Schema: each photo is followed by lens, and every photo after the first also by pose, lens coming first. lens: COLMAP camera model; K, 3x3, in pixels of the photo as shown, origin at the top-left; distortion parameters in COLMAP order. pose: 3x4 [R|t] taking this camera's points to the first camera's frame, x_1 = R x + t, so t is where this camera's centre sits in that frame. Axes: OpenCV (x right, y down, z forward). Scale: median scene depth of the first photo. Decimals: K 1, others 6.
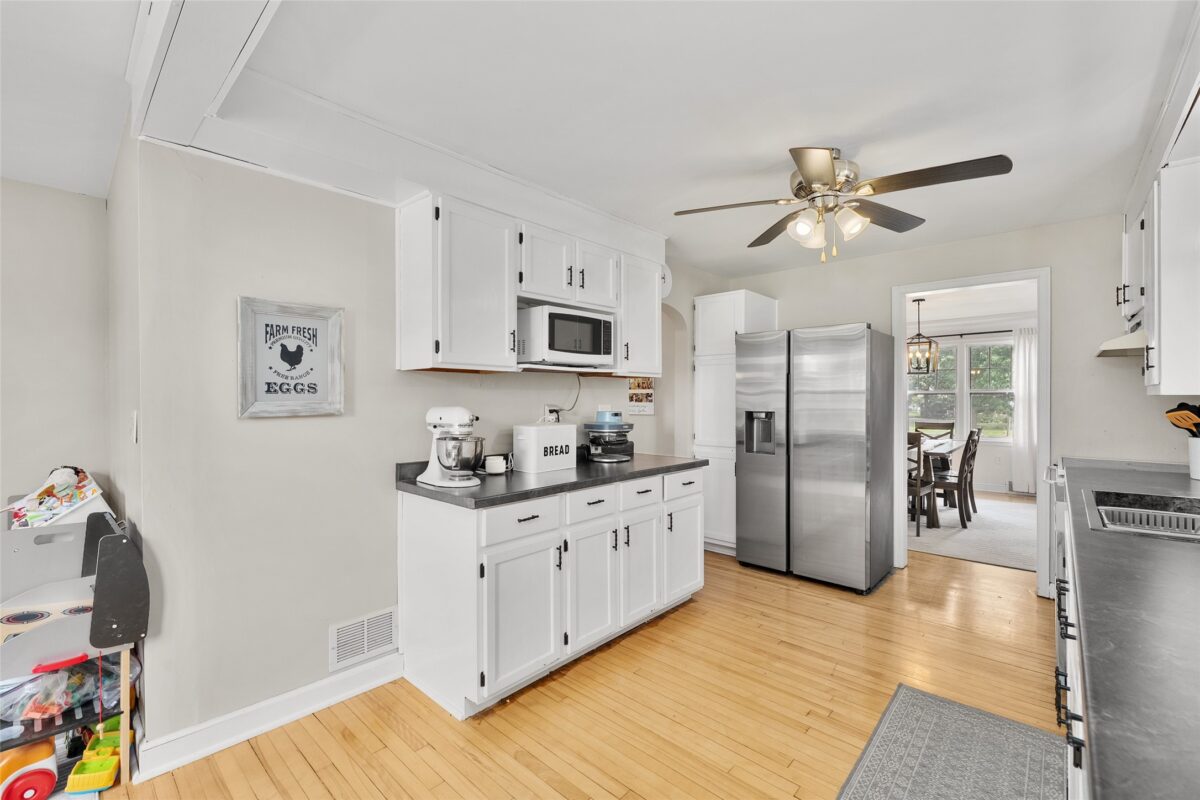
lens RADIAL K [[517.3, 0, 598.9], [0, 517.3, 400.8], [0, 0, 1]] dist [-0.000762, -0.000642]
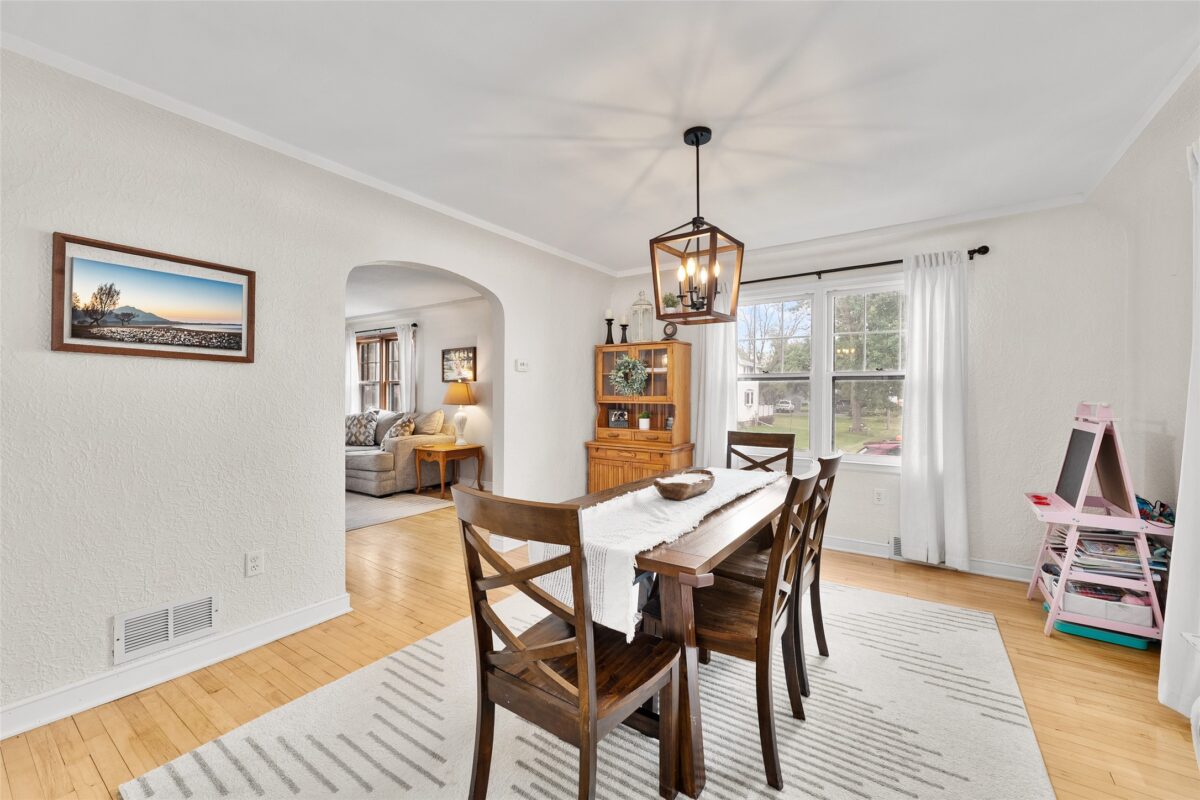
lens RADIAL K [[489.9, 0, 605.5], [0, 489.9, 397.9], [0, 0, 1]] dist [0.000358, -0.001508]
pose [[0.989089, 0.004806, 0.147241, 0.420482], [-0.005523, 0.999975, 0.004458, 0.007163], [-0.147216, -0.005223, 0.989091, 0.541743]]
